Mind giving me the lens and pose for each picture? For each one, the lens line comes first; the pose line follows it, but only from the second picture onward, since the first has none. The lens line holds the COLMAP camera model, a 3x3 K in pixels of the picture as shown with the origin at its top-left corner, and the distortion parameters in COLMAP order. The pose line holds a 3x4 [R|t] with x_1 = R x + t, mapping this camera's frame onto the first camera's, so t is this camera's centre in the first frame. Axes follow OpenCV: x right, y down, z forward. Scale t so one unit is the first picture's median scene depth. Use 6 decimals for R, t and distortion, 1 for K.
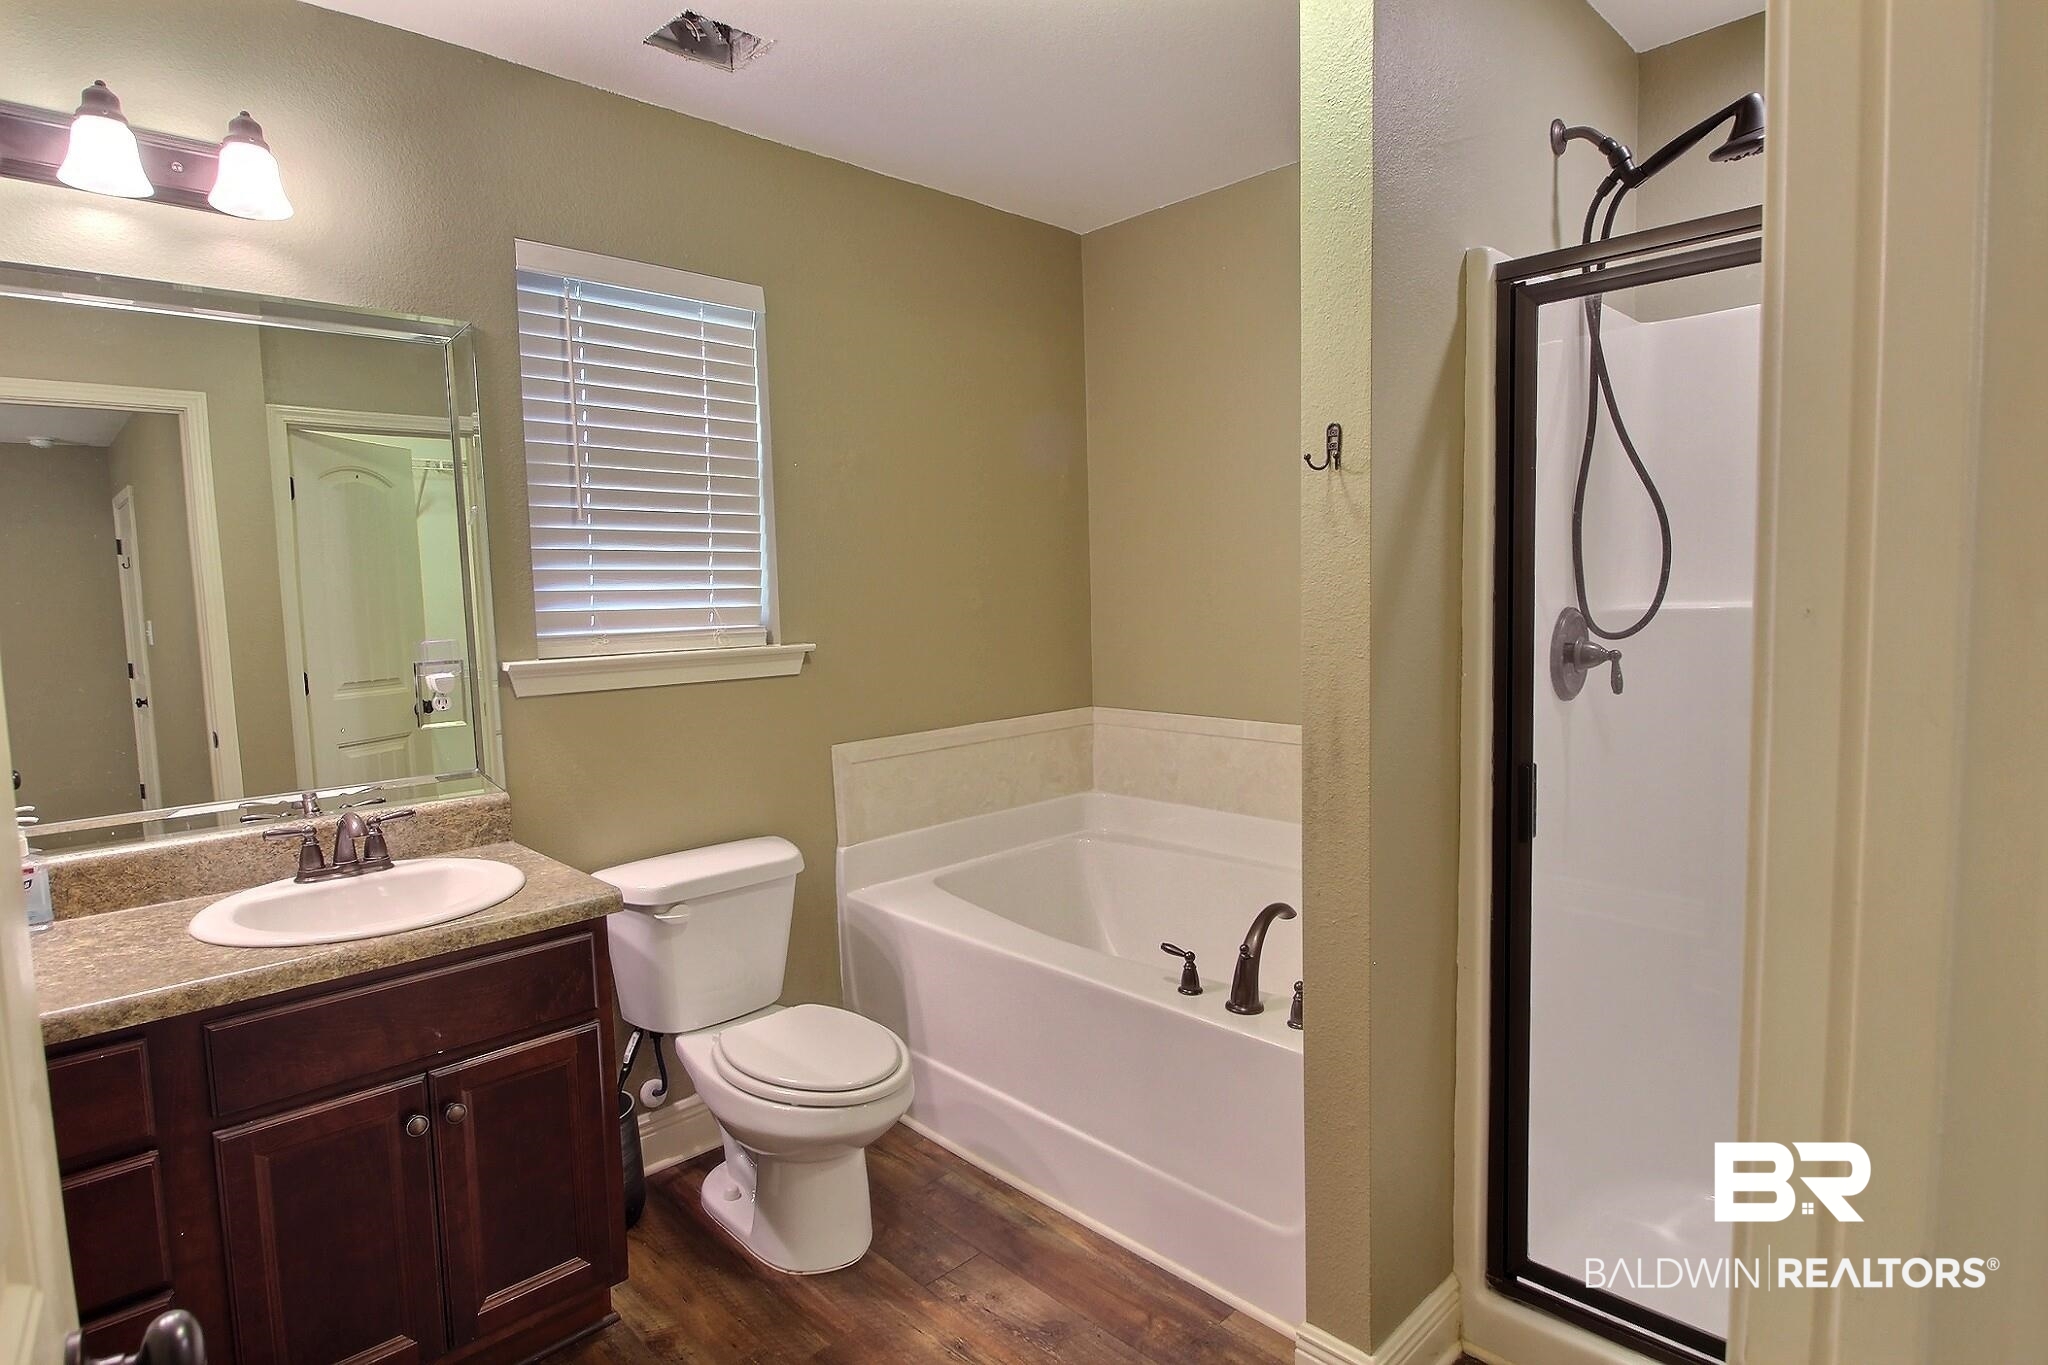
lens RADIAL K [[1091.1, 0, 1031.6], [0, 1091.1, 682.1], [0, 0, 1]] dist [-0.000335, -0.004928]
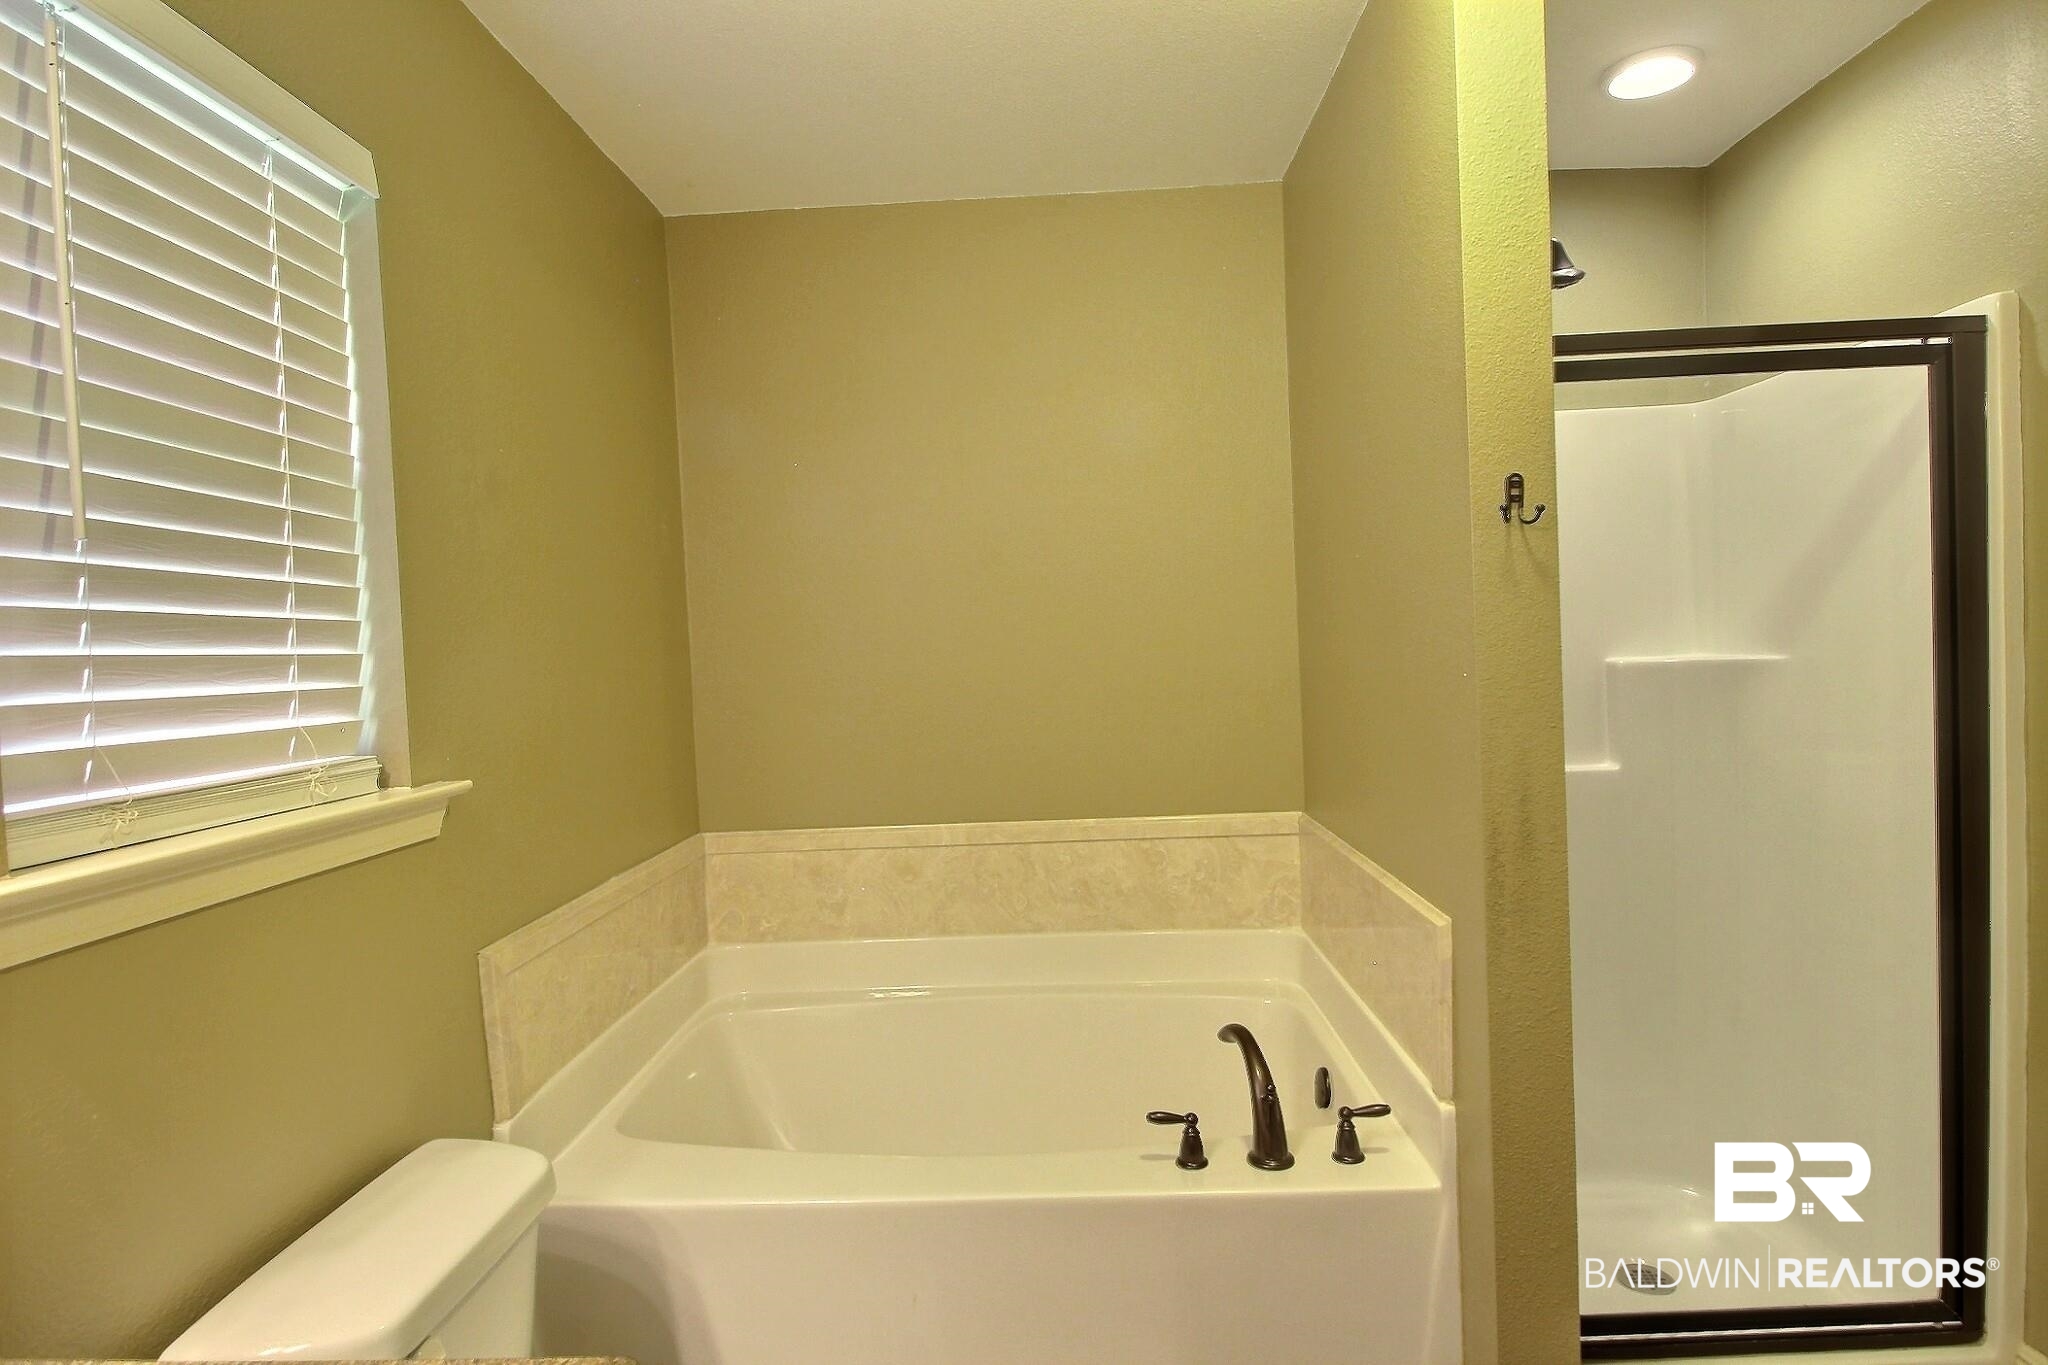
lens RADIAL K [[1091.1, 0, 1027.2], [0, 1091.1, 676.3], [0, 0, 1]] dist [-0.000335, -0.004928]
pose [[0.717487, -0.029404, 0.695951, -0.392436], [0.089587, 0.994706, -0.050333, -0.034660], [-0.690787, 0.098461, 0.716323, 0.382073]]
